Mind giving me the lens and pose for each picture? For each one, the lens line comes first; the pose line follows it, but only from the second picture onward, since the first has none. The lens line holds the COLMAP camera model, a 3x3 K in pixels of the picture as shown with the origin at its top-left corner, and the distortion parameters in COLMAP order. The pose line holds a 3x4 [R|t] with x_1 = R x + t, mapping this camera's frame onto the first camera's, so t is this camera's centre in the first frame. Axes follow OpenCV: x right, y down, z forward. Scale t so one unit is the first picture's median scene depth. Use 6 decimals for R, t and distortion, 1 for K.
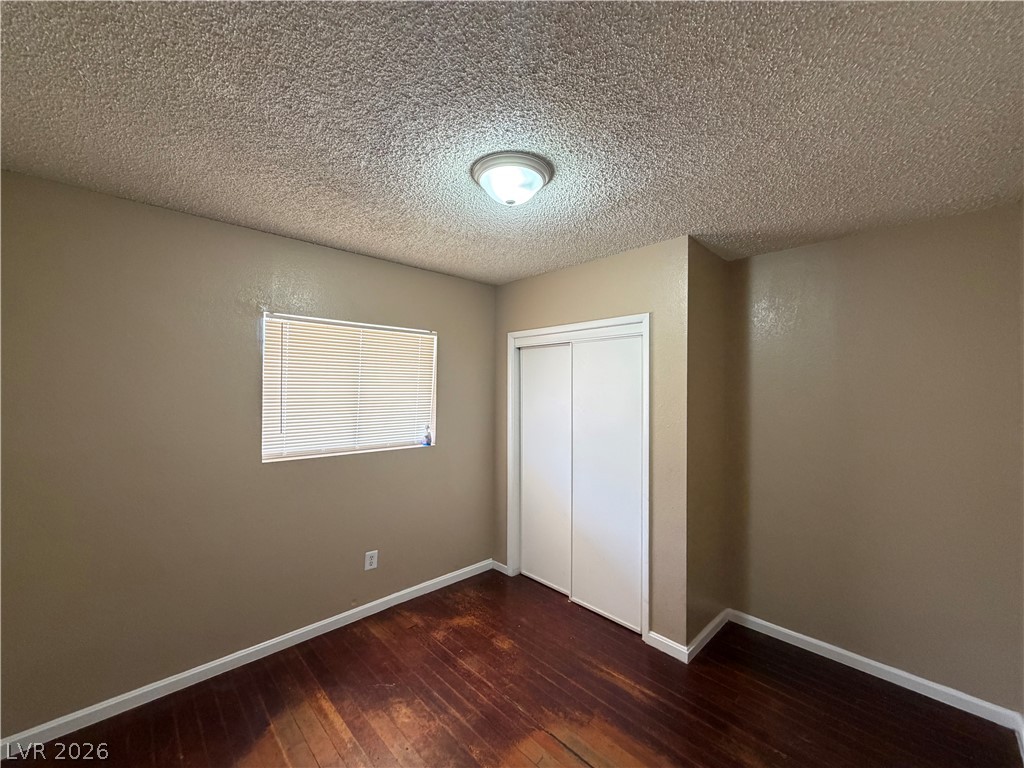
lens RADIAL K [[410.1, 0, 514.3], [0, 410.1, 384.7], [0, 0, 1]] dist [0.001765, -0.000357]
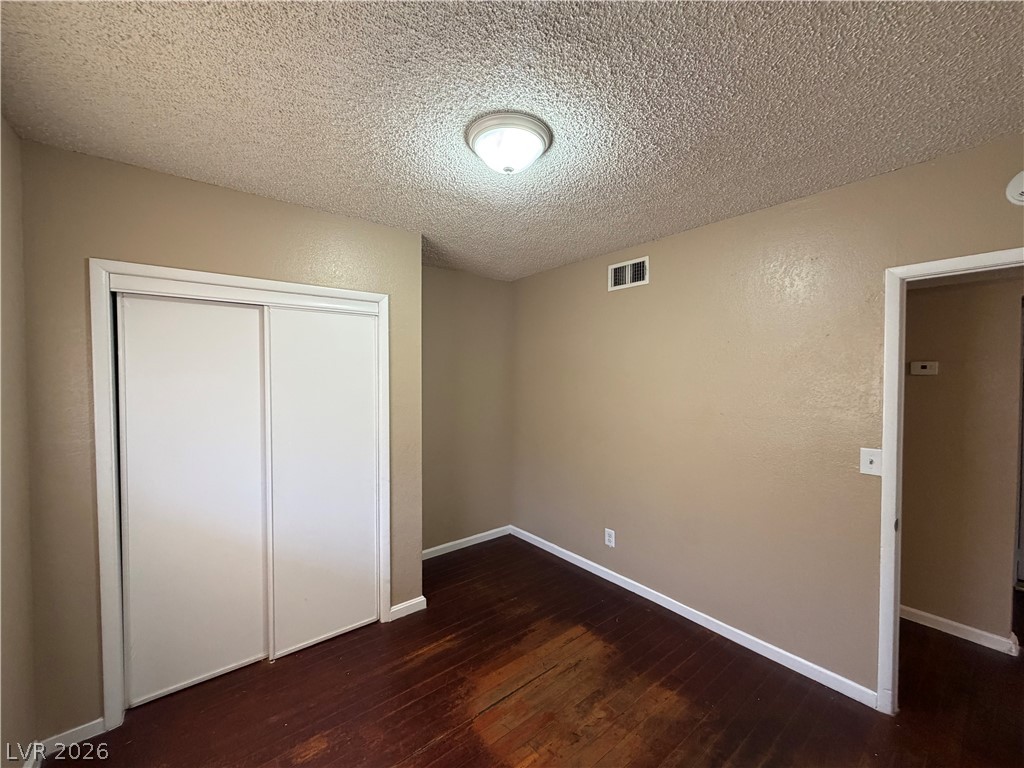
lens RADIAL K [[410.1, 0, 510.1], [0, 410.1, 386.5], [0, 0, 1]] dist [0.001765, -0.000357]
pose [[0.087943, -0.035005, 0.995510, -0.786224], [-0.010431, 0.999295, 0.036060, 0.008745], [-0.996071, -0.013555, 0.087516, 0.756767]]
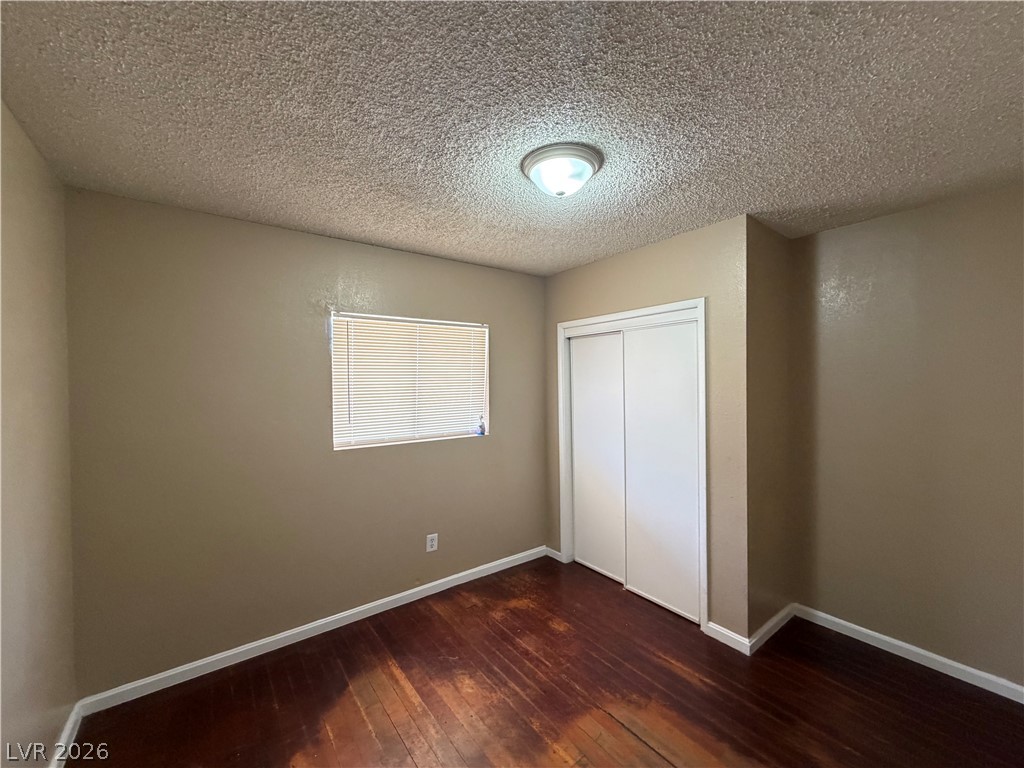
lens RADIAL K [[410.1, 0, 513.7], [0, 410.1, 384.7], [0, 0, 1]] dist [0.001765, -0.000357]
pose [[0.992827, -0.016906, -0.118360, -0.009692], [0.019242, 0.999641, 0.018619, 0.005964], [0.118003, -0.020762, 0.992796, -0.026218]]
